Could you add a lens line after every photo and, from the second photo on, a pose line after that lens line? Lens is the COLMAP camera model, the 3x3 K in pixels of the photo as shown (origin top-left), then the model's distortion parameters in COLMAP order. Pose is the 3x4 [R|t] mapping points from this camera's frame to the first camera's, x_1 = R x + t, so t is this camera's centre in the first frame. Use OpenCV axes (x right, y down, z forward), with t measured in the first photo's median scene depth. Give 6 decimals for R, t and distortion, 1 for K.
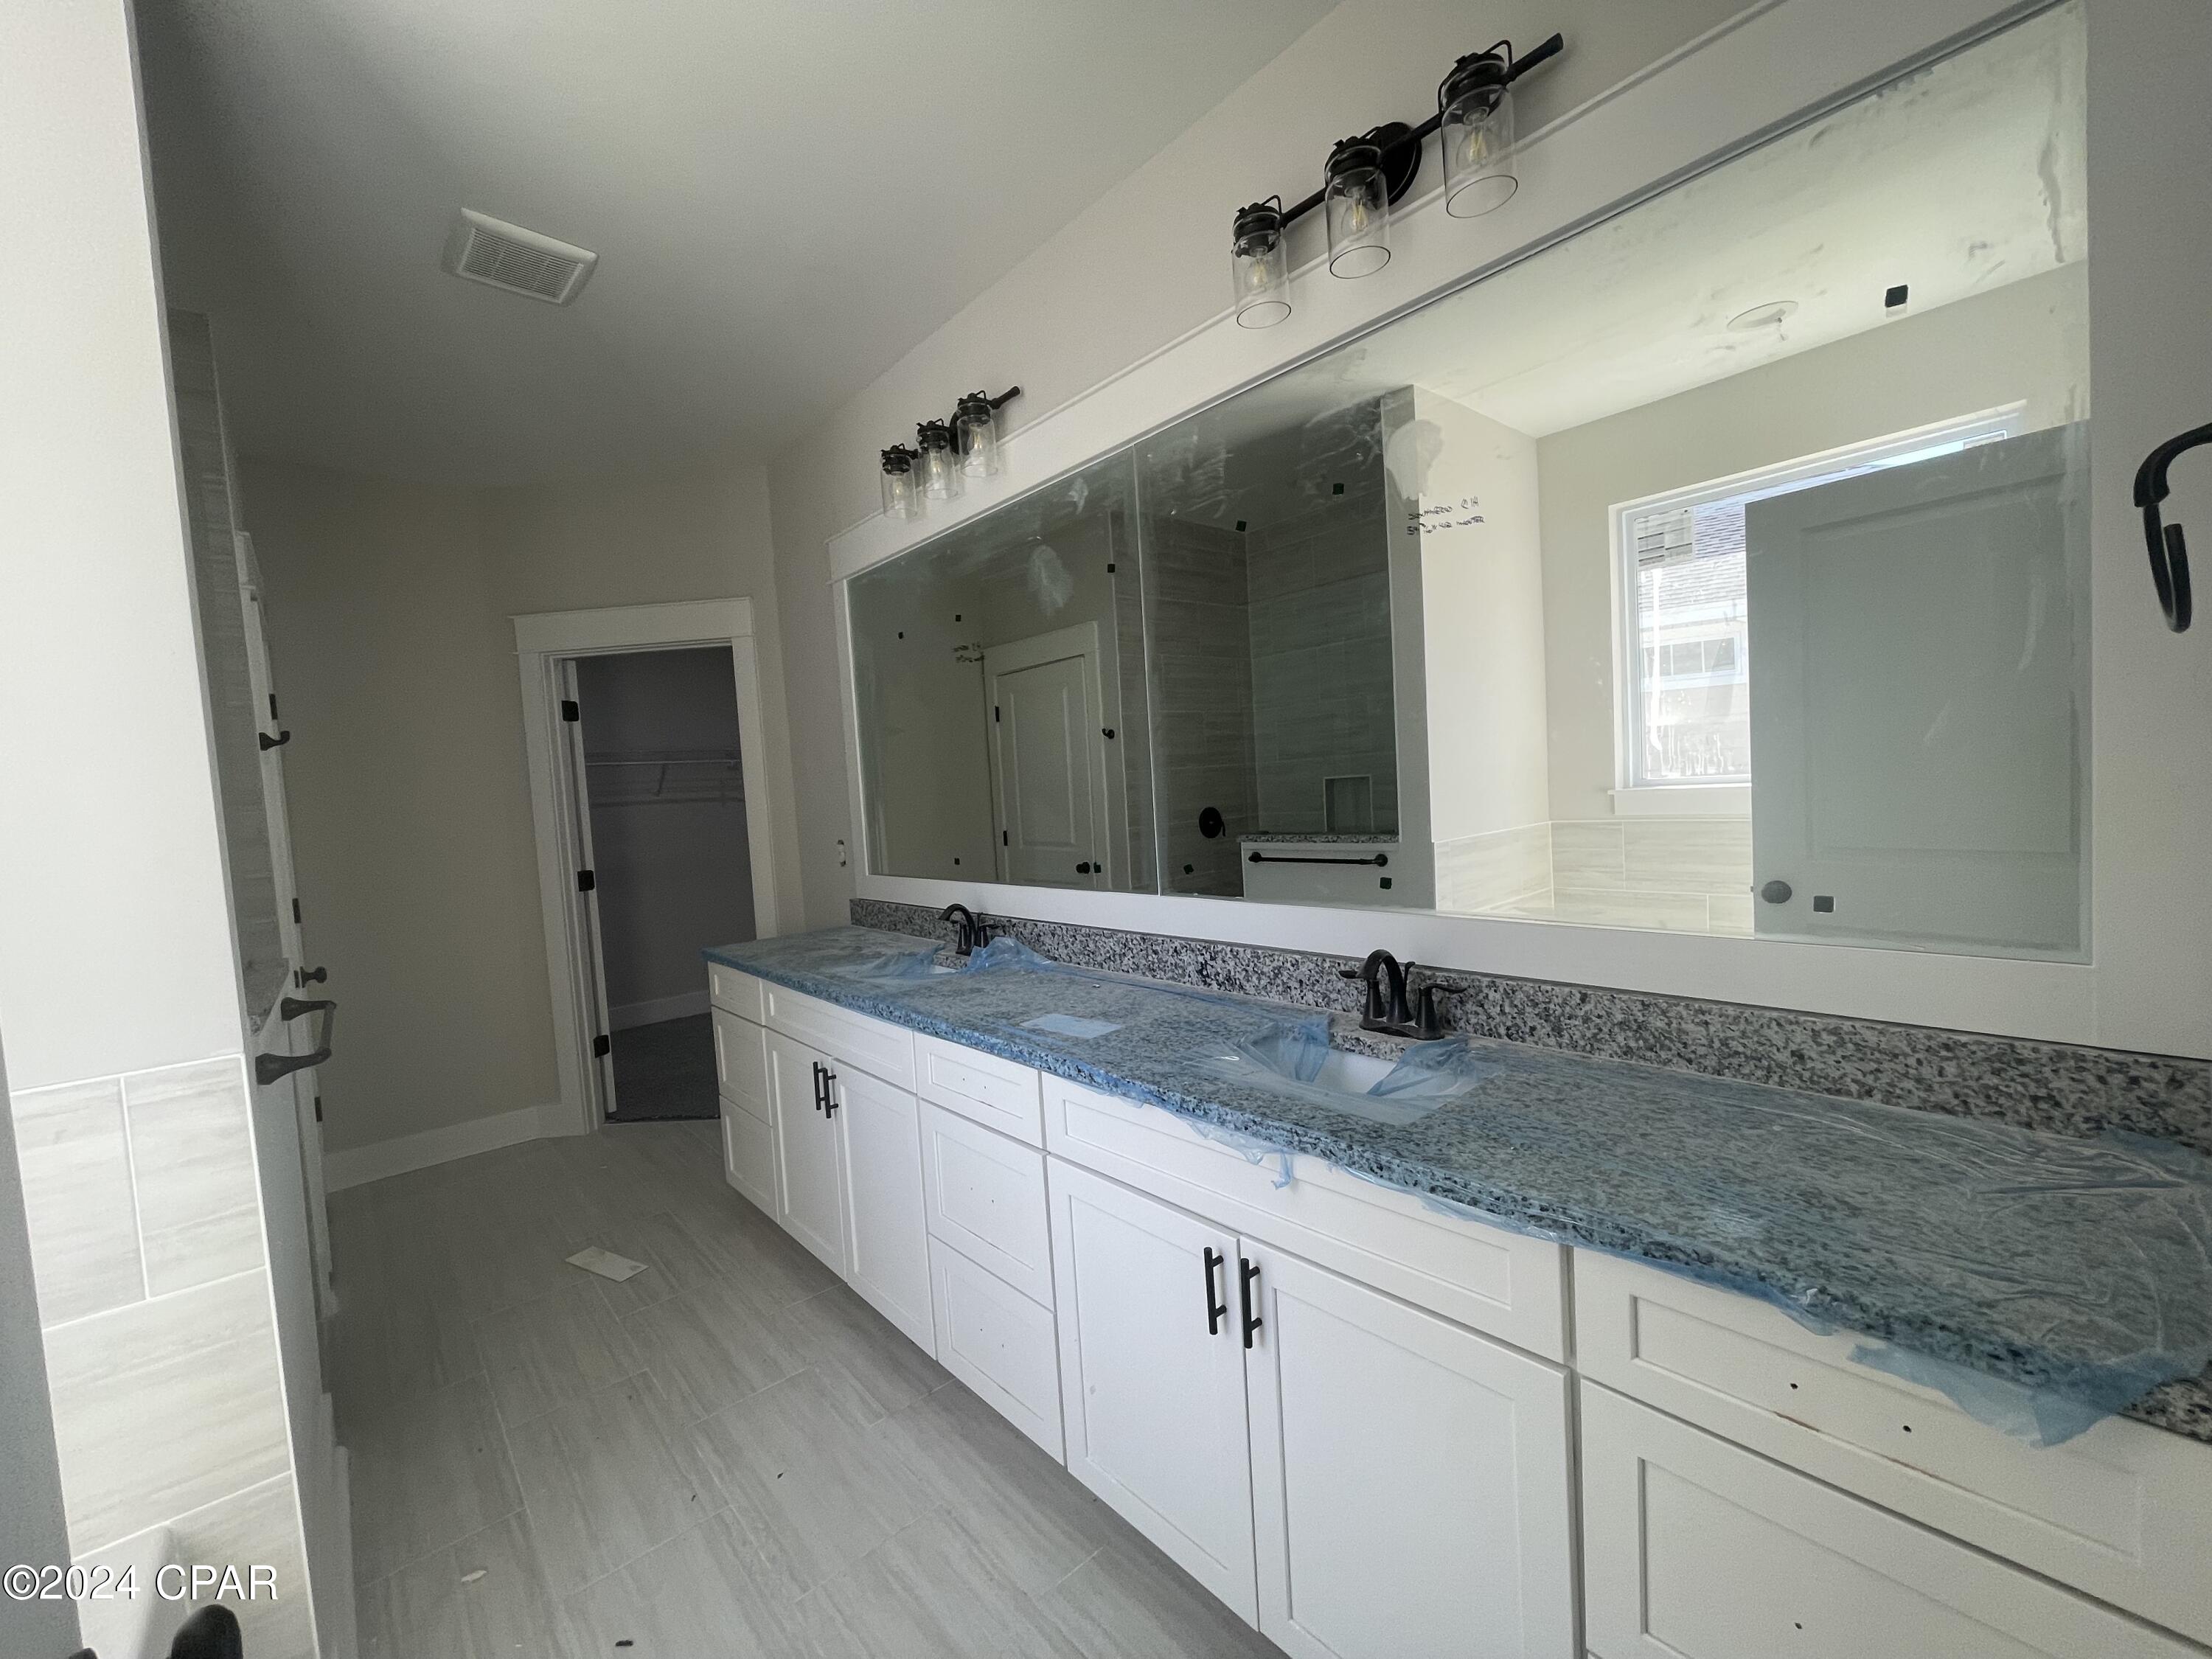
lens RADIAL K [[880.1, 0, 1105.2], [0, 880.1, 840.3], [0, 0, 1]] dist [-0.001929, -0.000324]
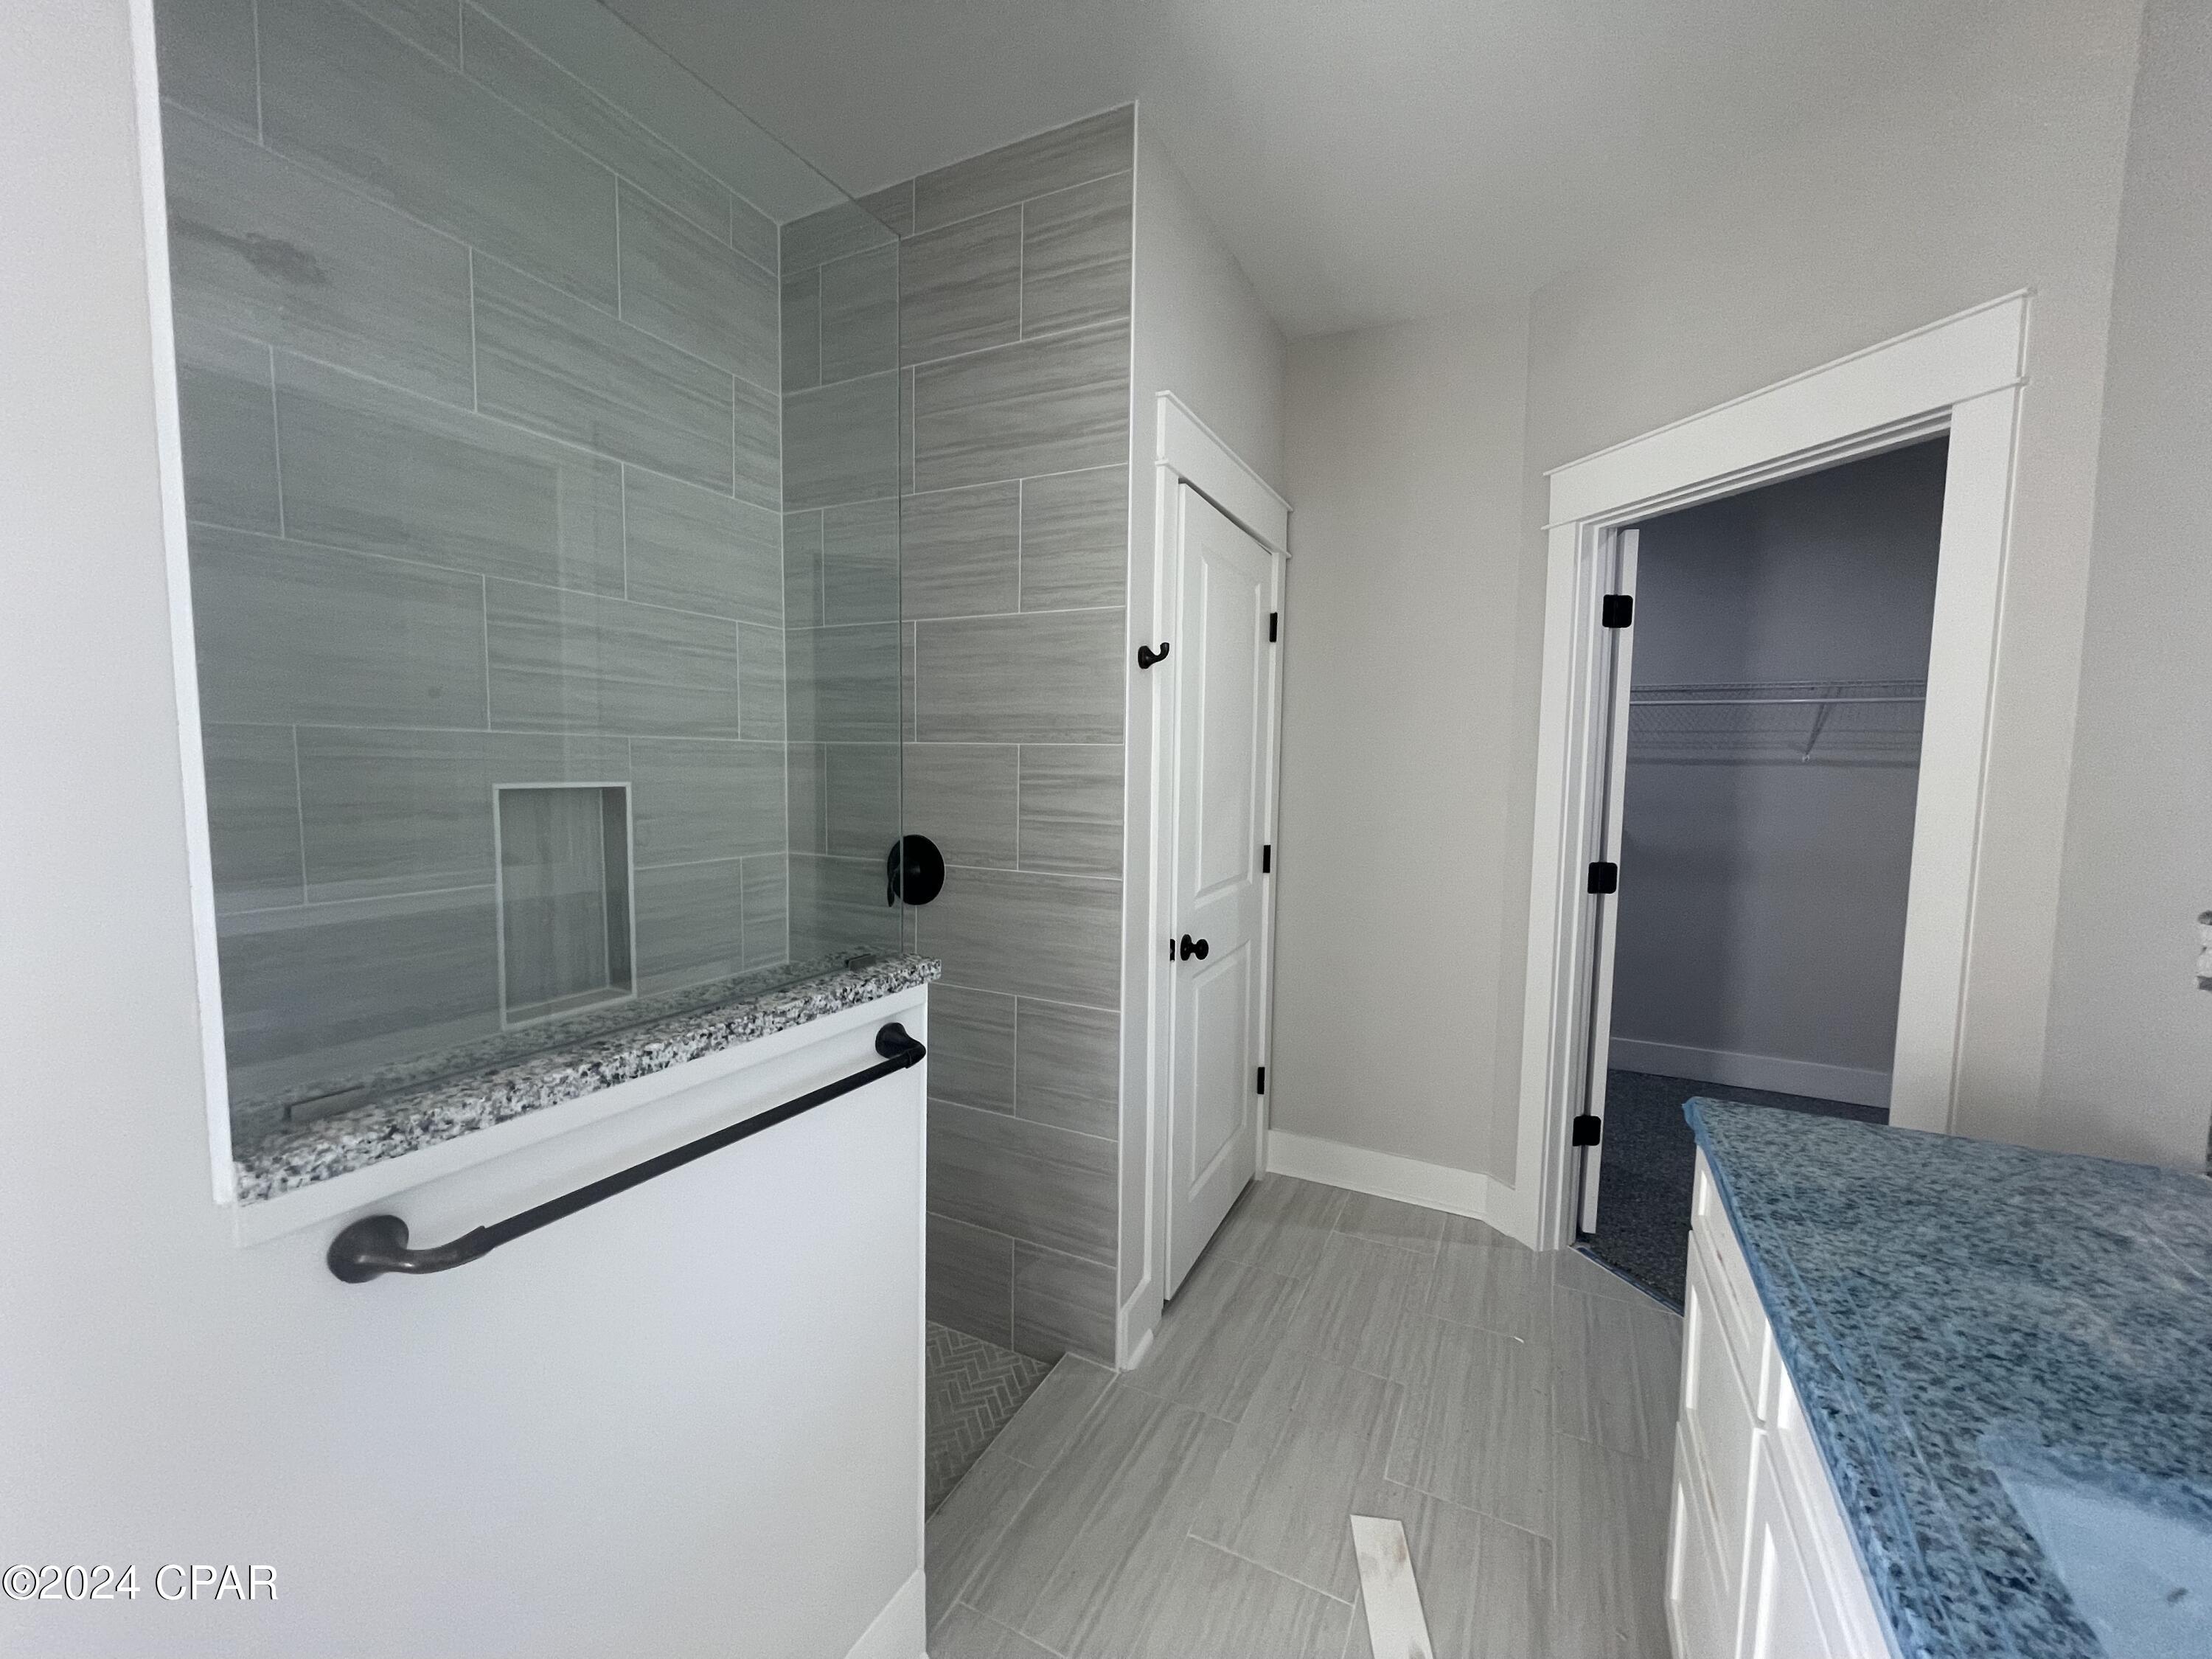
lens RADIAL K [[880.1, 0, 1105.2], [0, 880.1, 840.3], [0, 0, 1]] dist [-0.001929, -0.000324]
pose [[0.357729, 0.140806, -0.923149, -0.132402], [-0.089819, 0.989171, 0.116070, -0.023963], [0.929496, 0.041395, 0.366502, 0.432662]]
